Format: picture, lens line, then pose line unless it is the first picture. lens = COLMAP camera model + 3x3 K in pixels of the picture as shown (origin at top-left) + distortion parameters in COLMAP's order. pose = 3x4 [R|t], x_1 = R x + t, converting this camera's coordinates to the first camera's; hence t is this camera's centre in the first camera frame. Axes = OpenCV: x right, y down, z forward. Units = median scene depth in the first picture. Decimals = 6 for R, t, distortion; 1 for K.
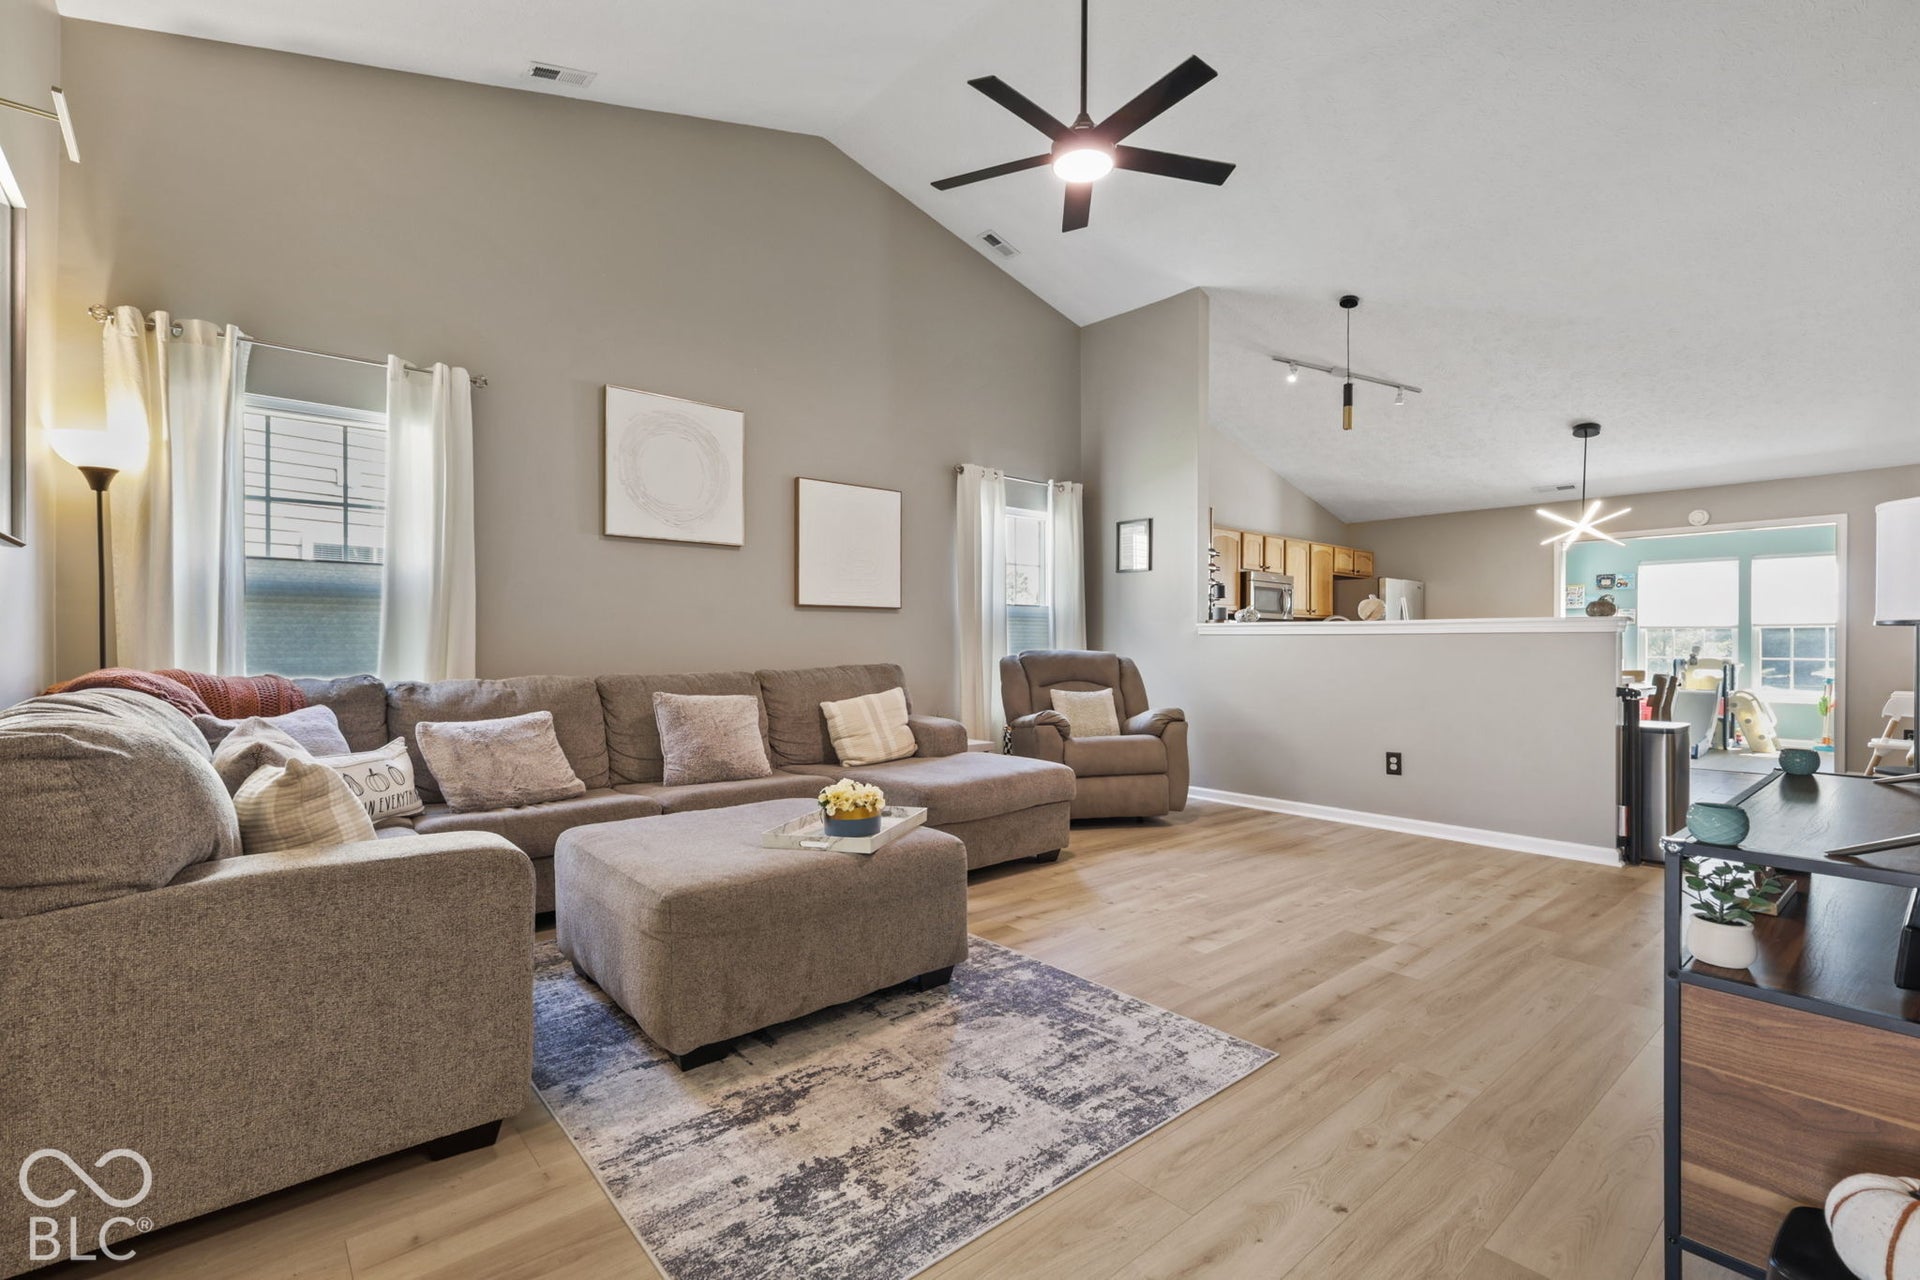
lens RADIAL K [[852.4, 0, 982.8], [0, 852.4, 650.5], [0, 0, 1]] dist [0.003099, 0.000630]
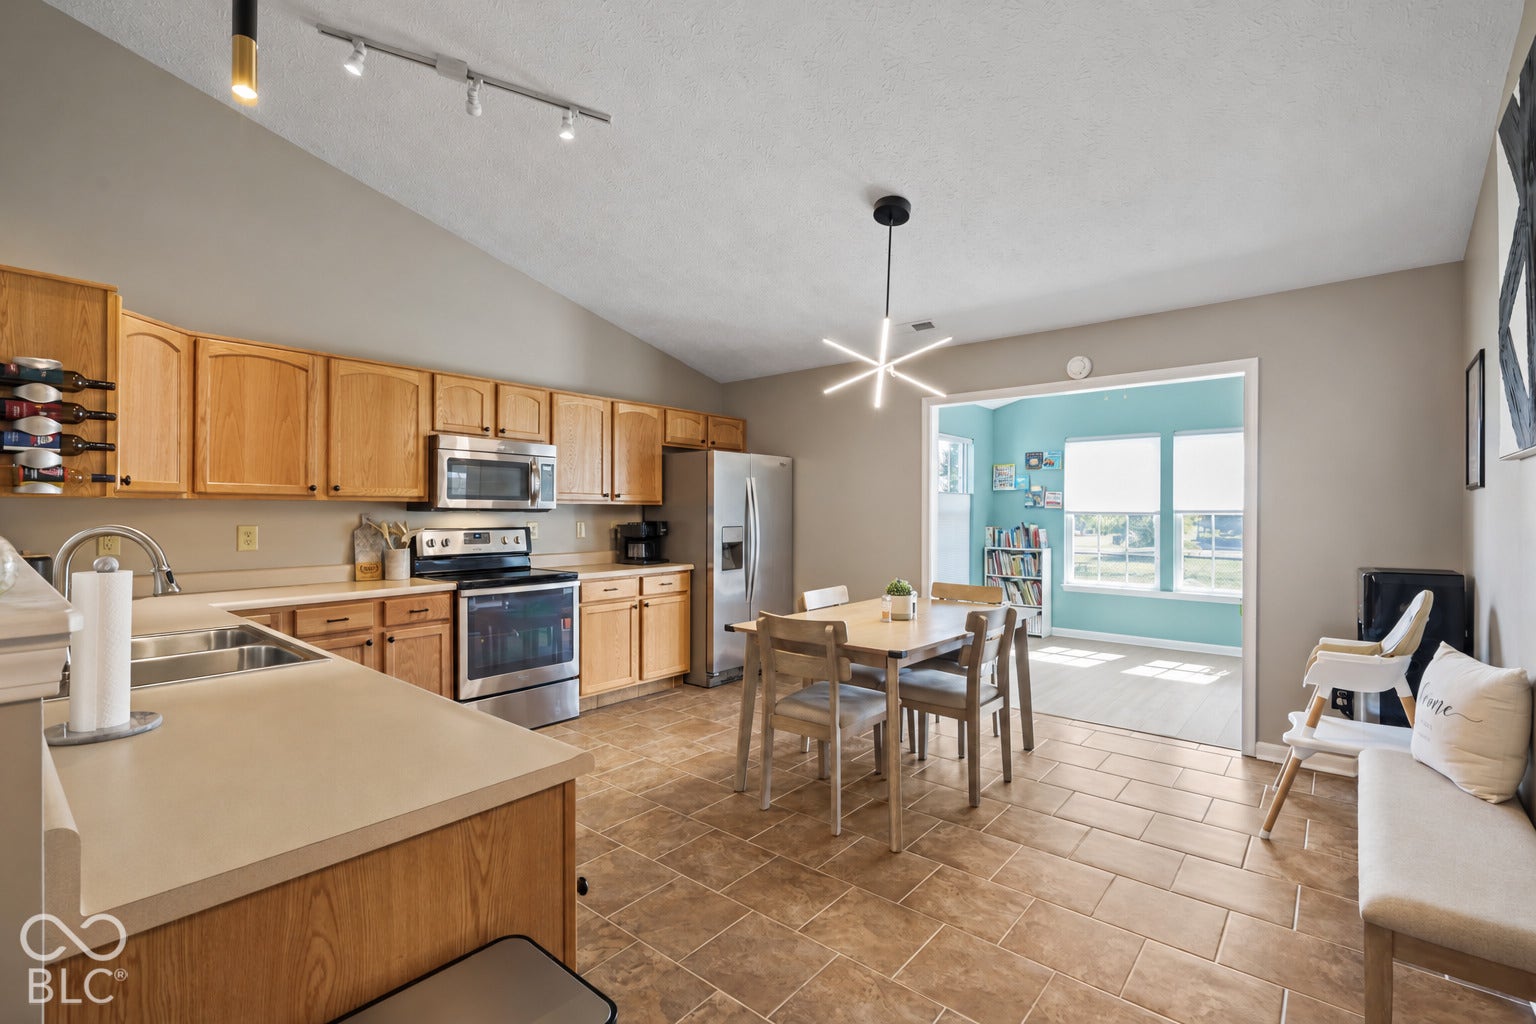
lens RADIAL K [[681.9, 0, 773.9], [0, 681.9, 516.5], [0, 0, 1]] dist [0.003099, 0.000630]
pose [[0.988308, -0.000471, 0.152470, 1.263351], [0.000165, 0.999998, 0.002022, -0.085212], [-0.152471, -0.001973, 0.988306, 1.206311]]
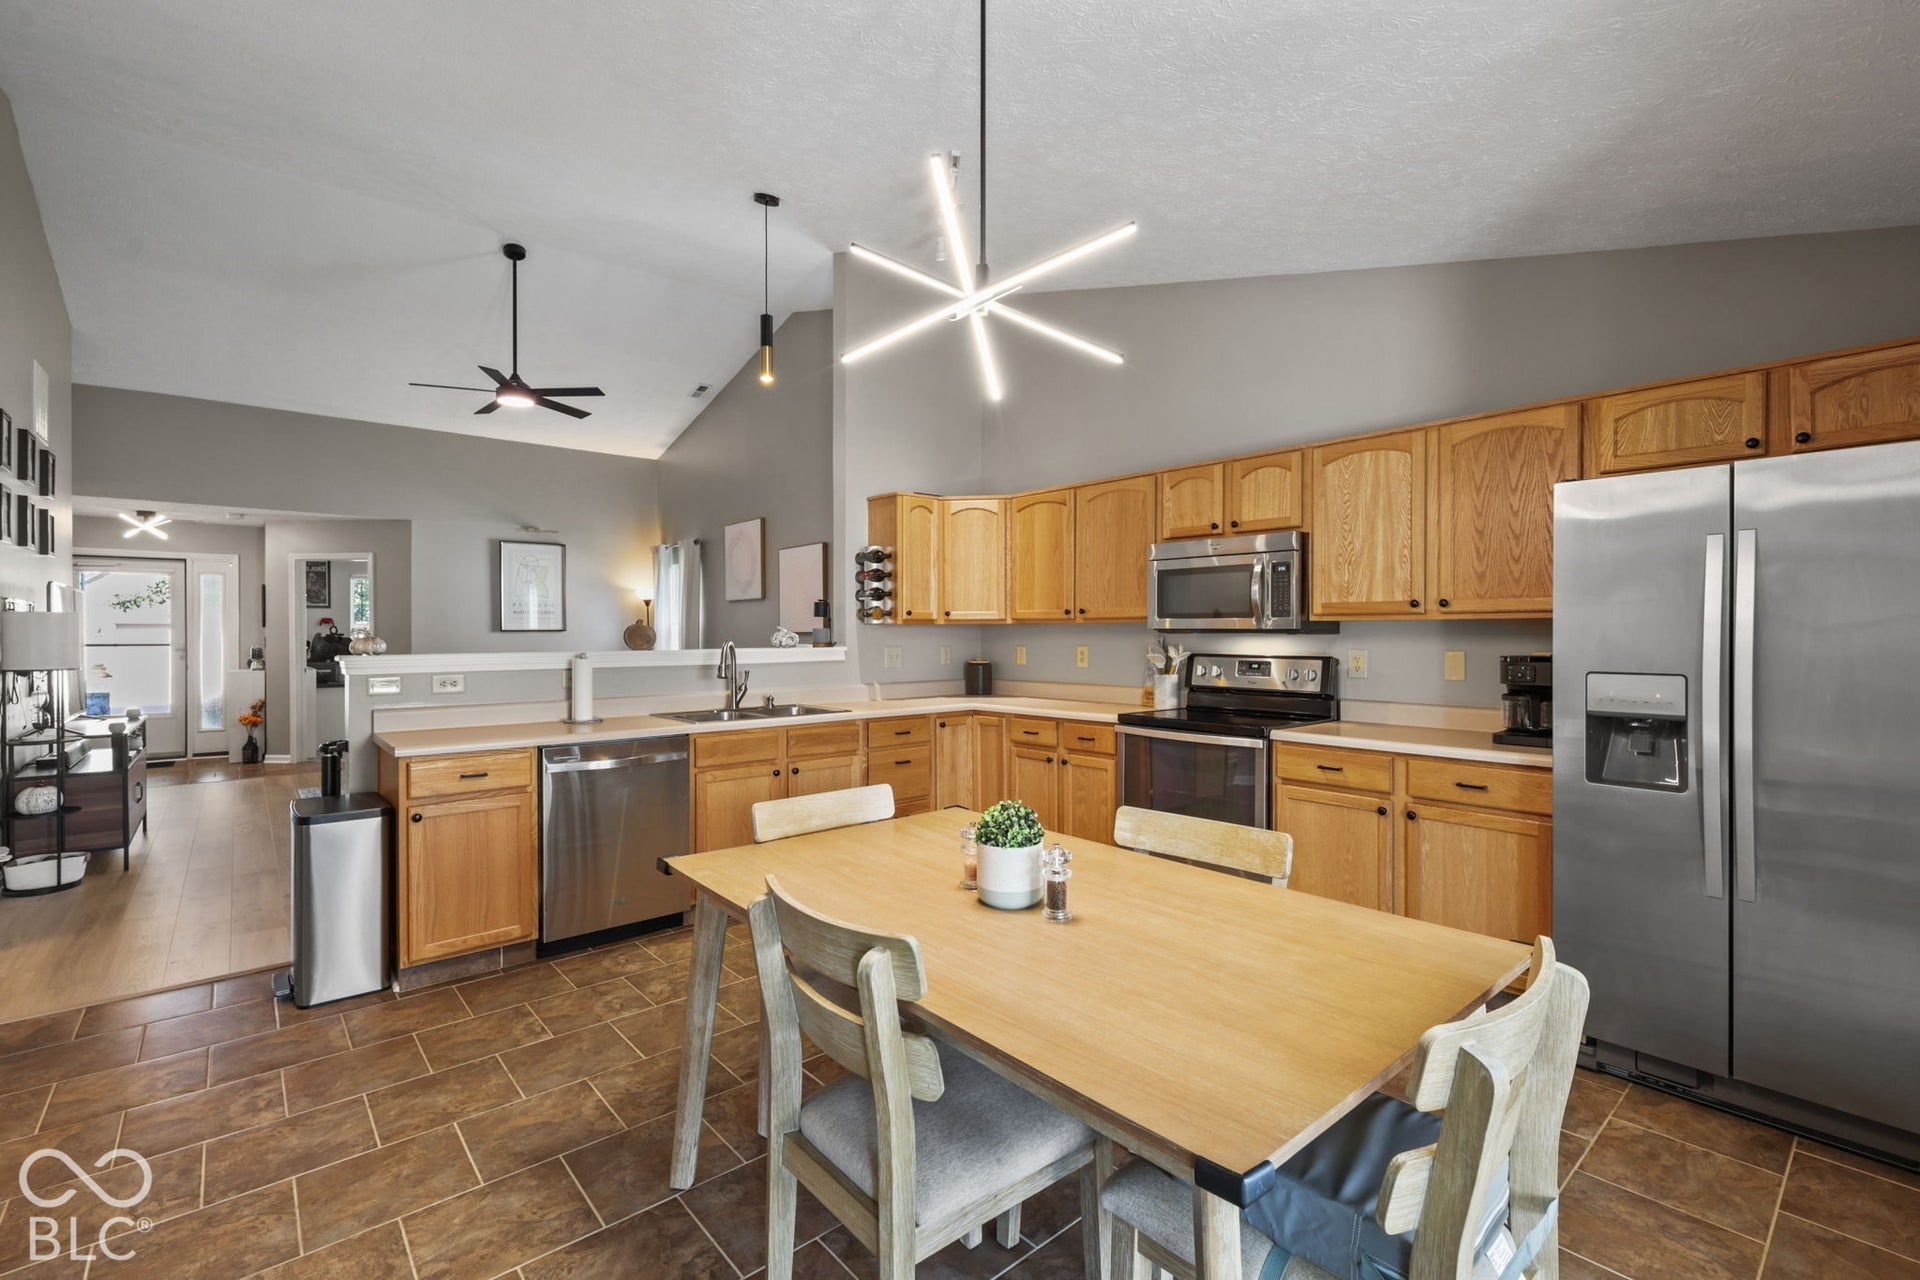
lens RADIAL K [[852.4, 0, 959.1], [0, 852.4, 638.7], [0, 0, 1]] dist [0.003099, 0.000630]
pose [[-0.021543, 0.004580, -0.999757, 2.248507], [-0.004995, 0.999977, 0.004689, -0.089153], [0.999755, 0.005095, -0.021520, 2.316262]]
